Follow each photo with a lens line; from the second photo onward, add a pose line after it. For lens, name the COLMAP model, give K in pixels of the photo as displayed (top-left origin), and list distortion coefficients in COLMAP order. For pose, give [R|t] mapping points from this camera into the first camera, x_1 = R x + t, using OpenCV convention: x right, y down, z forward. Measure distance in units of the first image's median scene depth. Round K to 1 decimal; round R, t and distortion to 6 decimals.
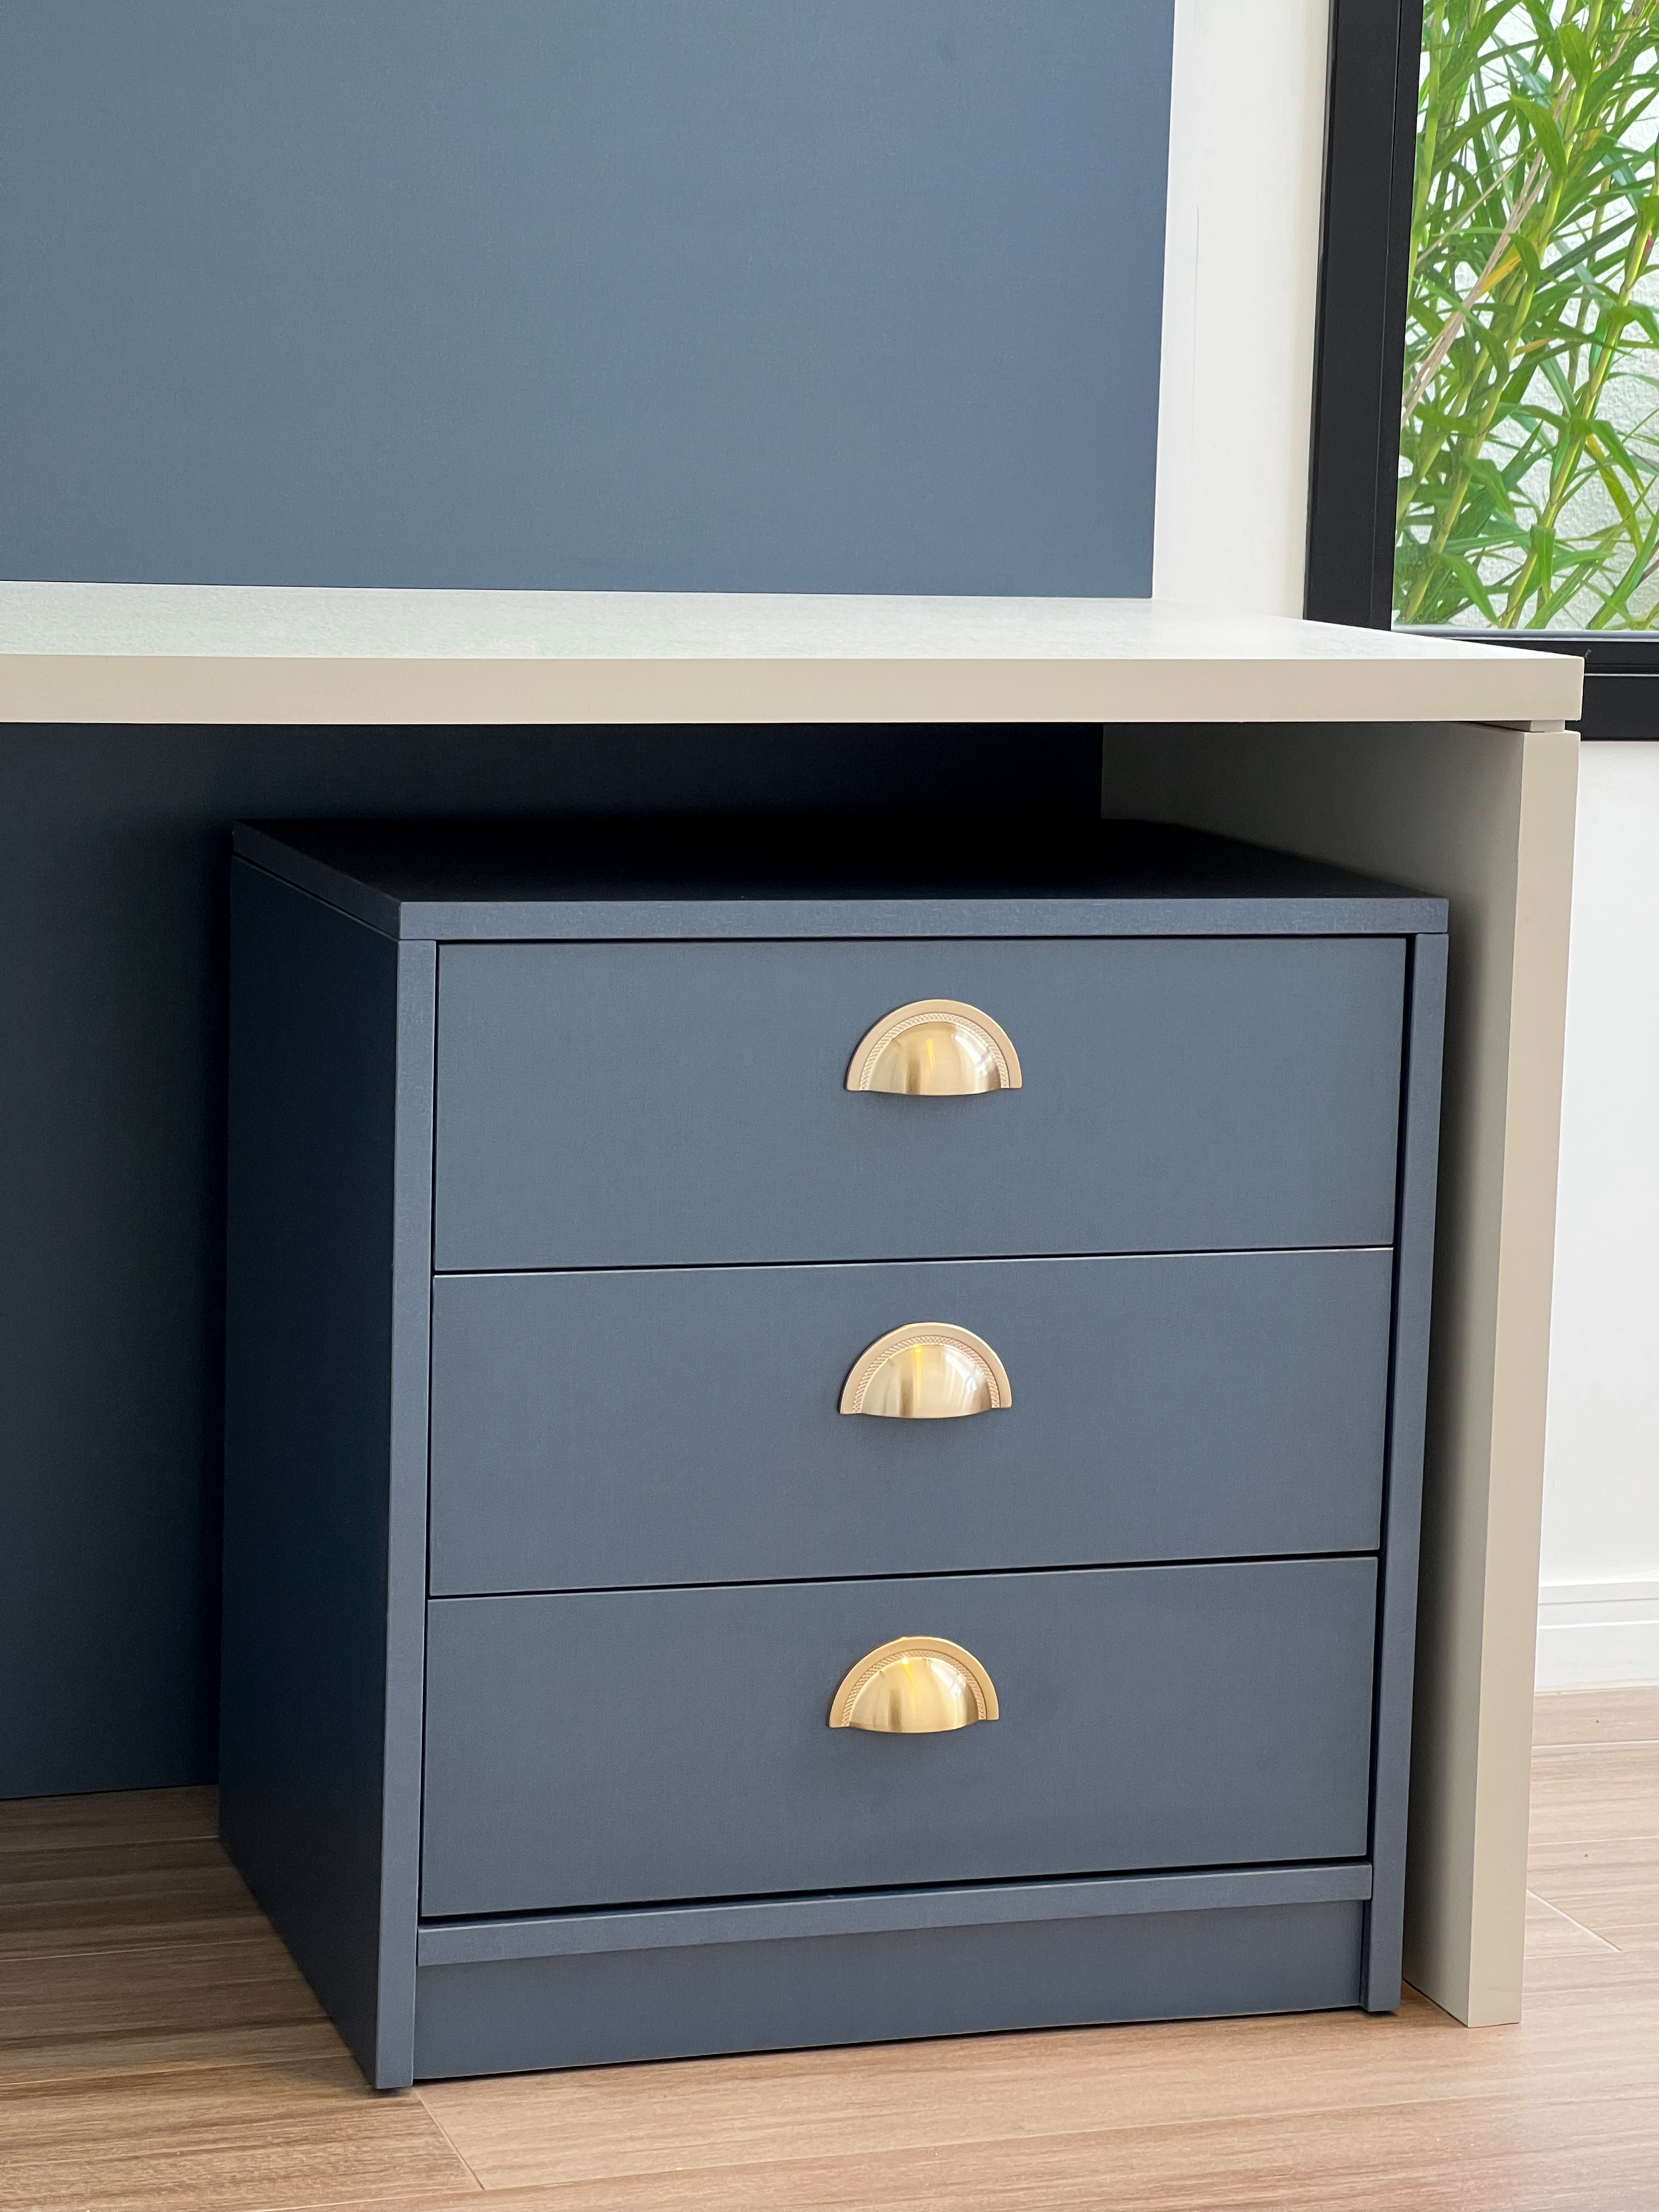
lens RADIAL K [[4970.6, 0, 837.8], [0, 4970.6, 1099.7], [0, 0, 1]] dist [0.145534, 0.000000]
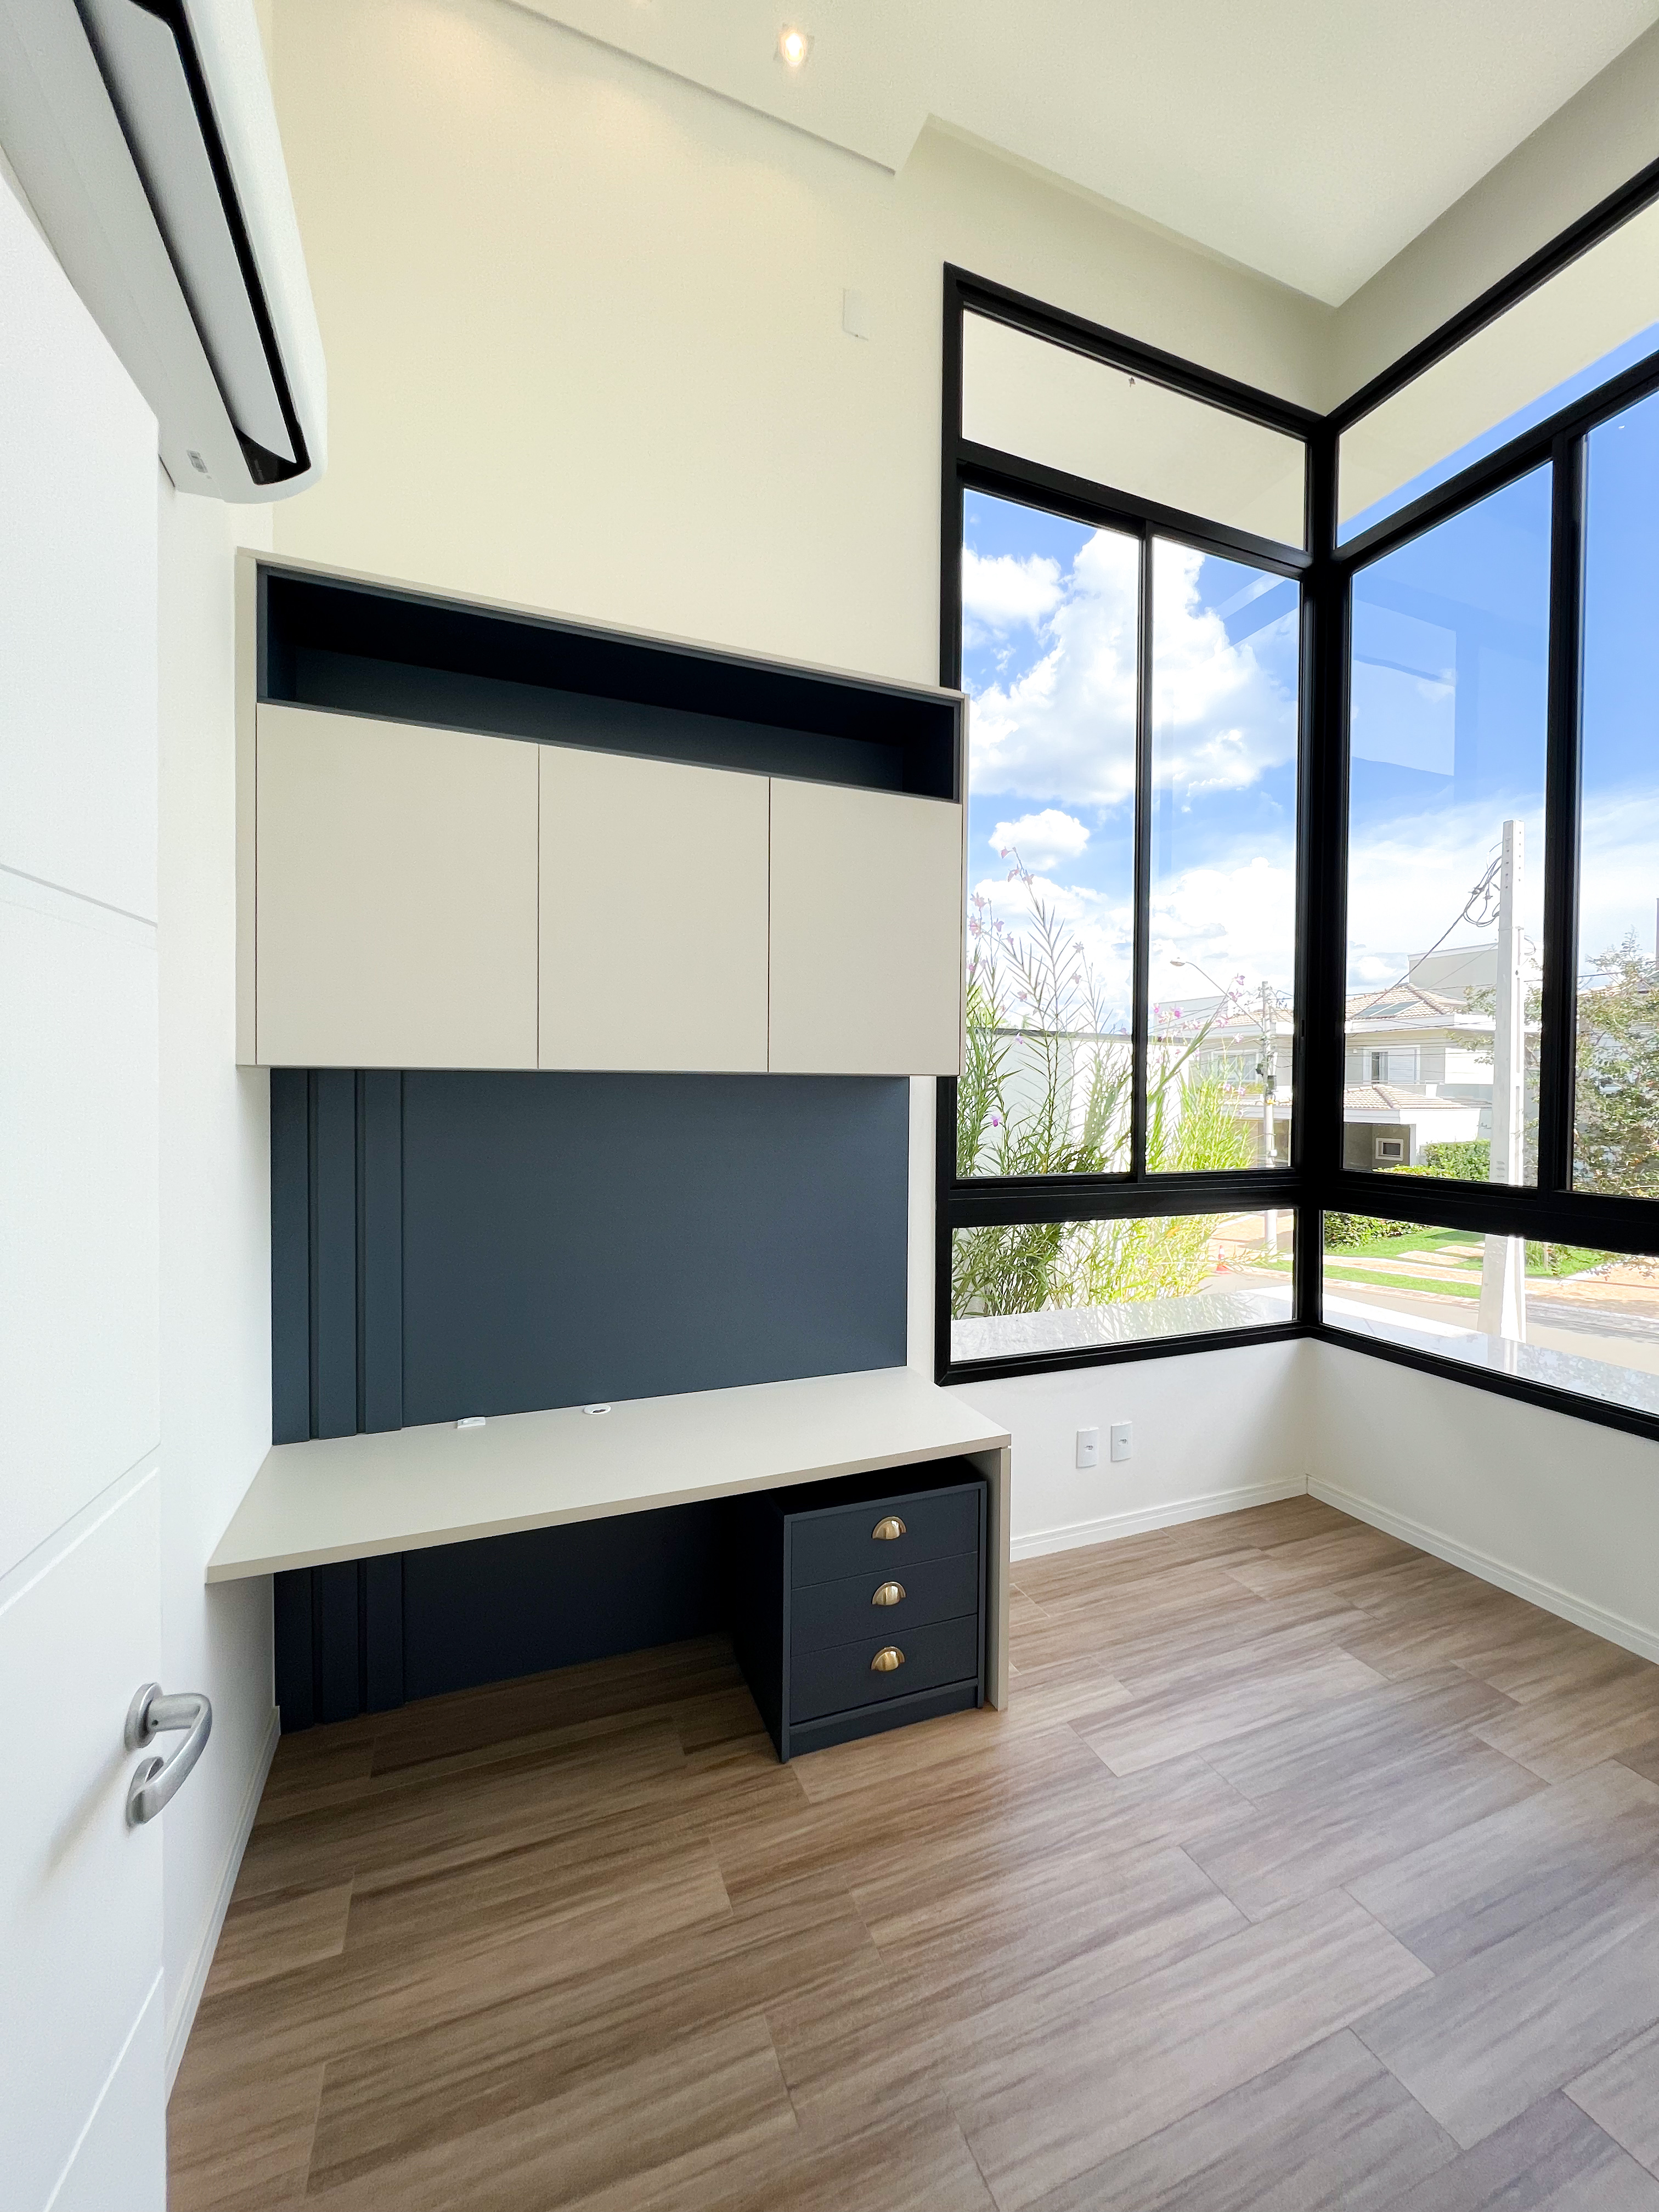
lens RADIAL K [[883.6, 0, 831.0], [0, 883.6, 1098.2], [0, 0, 1]] dist [-0.003258, 0.000278]
pose [[0.997684, -0.020911, 0.064733, -0.084557], [0.028799, 0.991936, -0.123422, -0.320316], [-0.061630, 0.125000, 0.990241, 0.078513]]
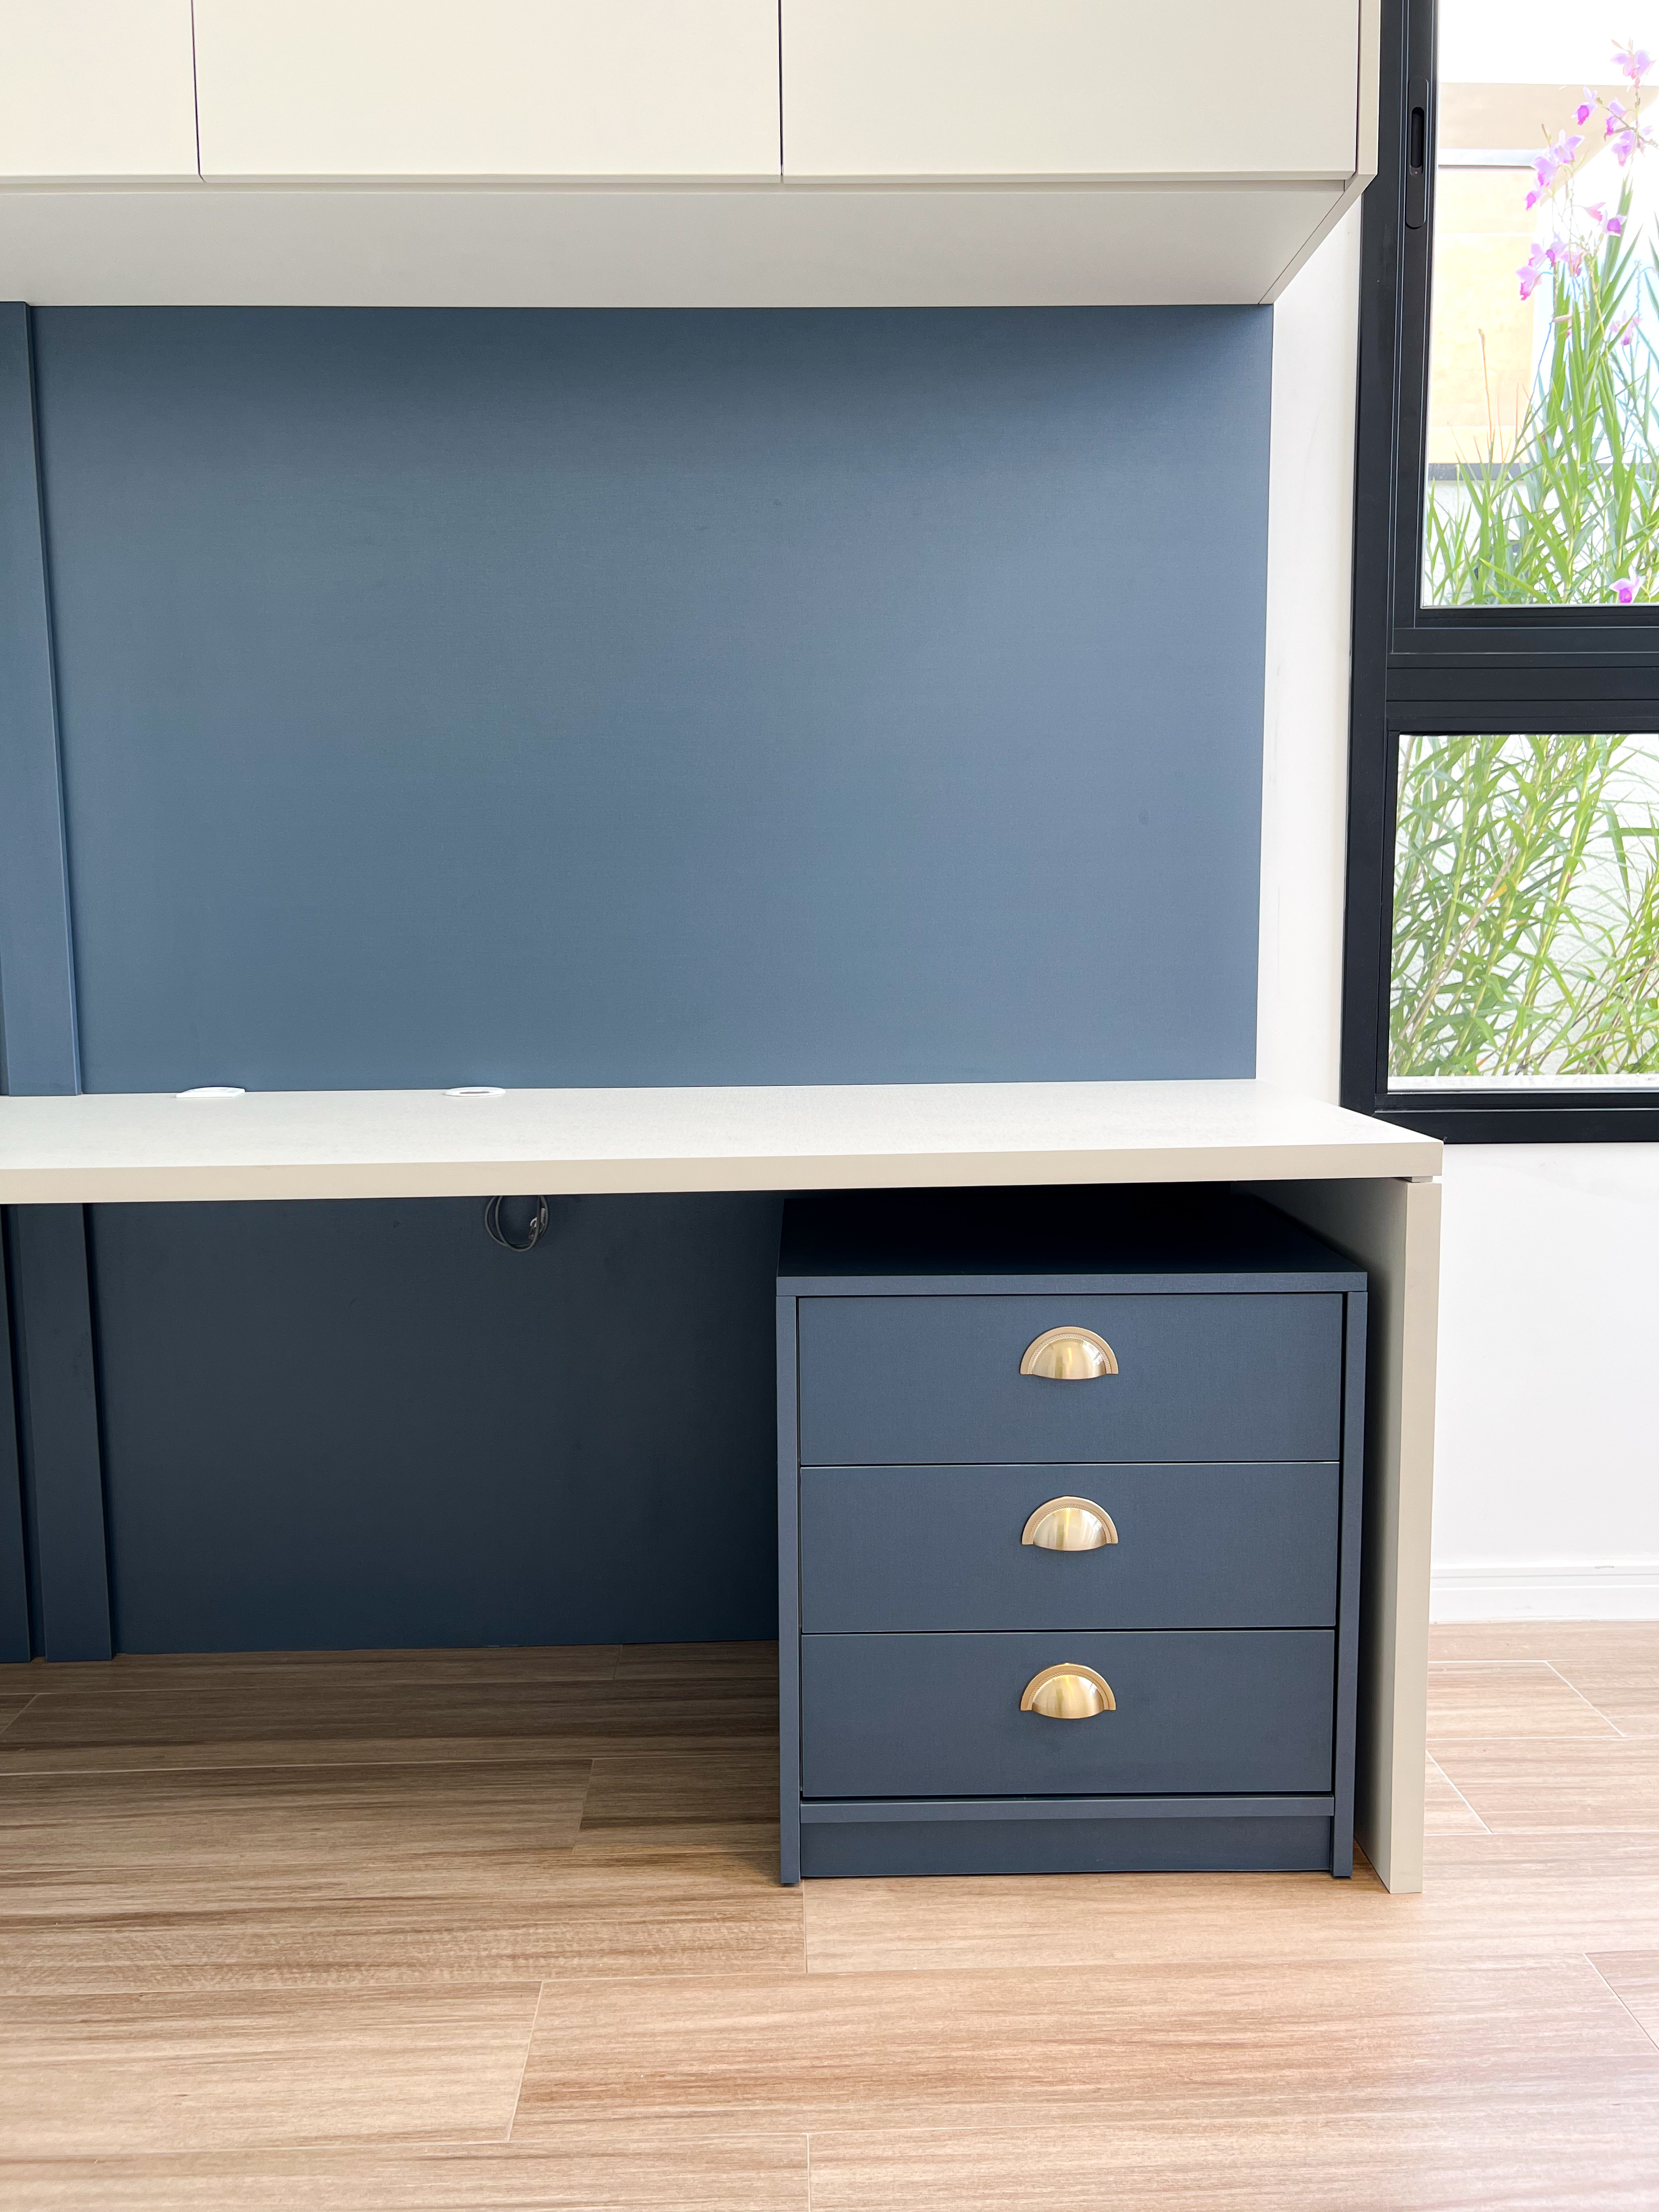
lens RADIAL K [[1665.6, 0, 824.1], [0, 1665.6, 1114.0], [0, 0, 1]] dist [0.018891, -0.018951]
pose [[0.956355, -0.005566, -0.292155, 0.111849], [-0.003222, 0.999557, -0.029591, -0.079273], [0.292190, 0.029241, 0.955913, 0.367709]]
